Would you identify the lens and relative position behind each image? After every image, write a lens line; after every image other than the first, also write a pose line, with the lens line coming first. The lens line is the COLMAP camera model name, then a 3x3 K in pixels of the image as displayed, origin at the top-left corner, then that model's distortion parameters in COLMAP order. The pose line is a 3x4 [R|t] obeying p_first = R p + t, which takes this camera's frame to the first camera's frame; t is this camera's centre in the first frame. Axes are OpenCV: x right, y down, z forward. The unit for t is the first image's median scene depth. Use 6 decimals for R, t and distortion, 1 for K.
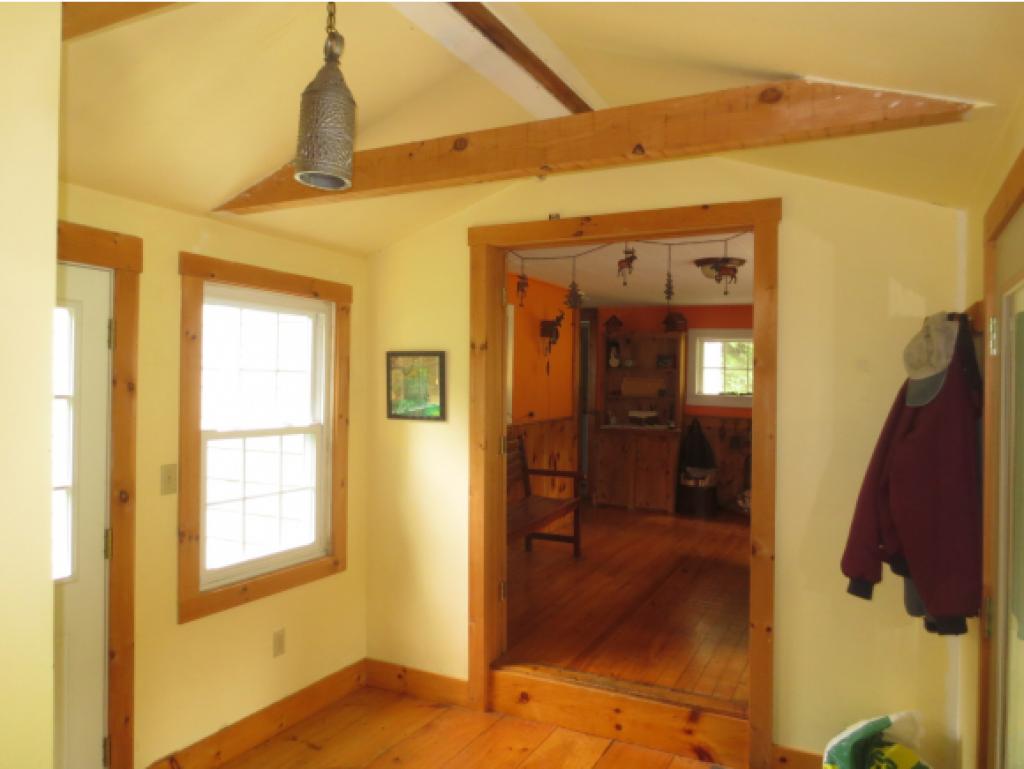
lens RADIAL K [[728.9, 0, 508.3], [0, 728.9, 382.8], [0, 0, 1]] dist [-0.022986, 0.004392]
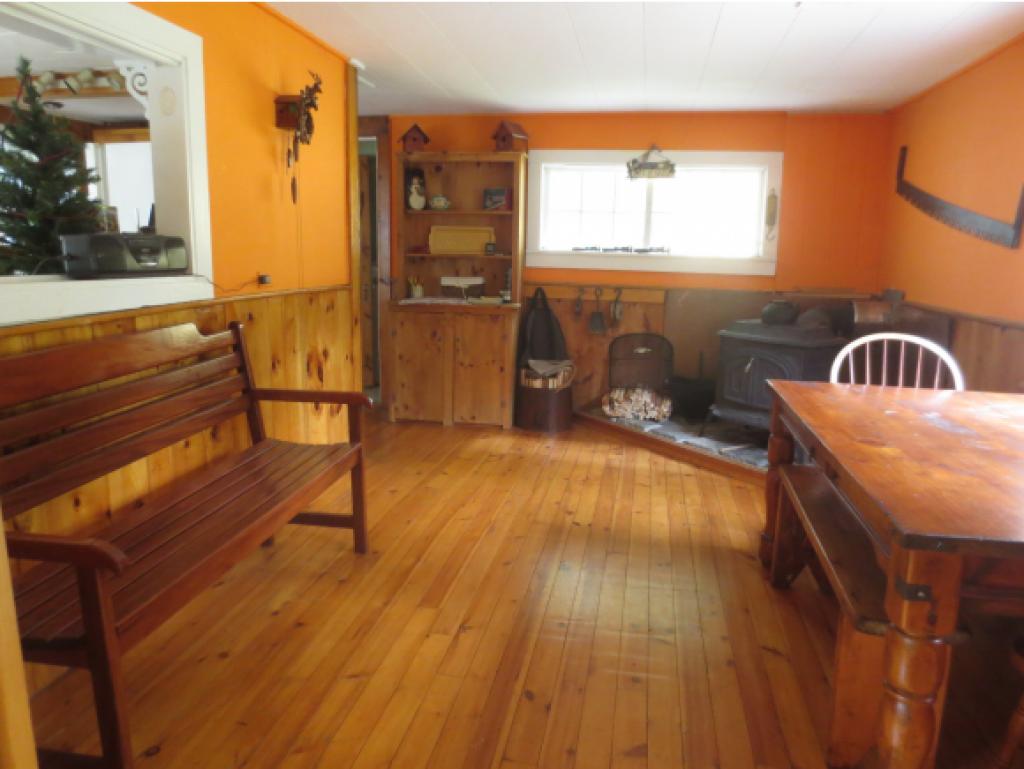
lens RADIAL K [[728.9, 0, 508.3], [0, 728.9, 382.8], [0, 0, 1]] dist [-0.022986, 0.004392]
pose [[0.962439, -0.049281, 0.266989, 0.046372], [0.003446, 0.985526, 0.169487, 0.022965], [-0.271477, -0.162201, 0.948679, 0.365655]]
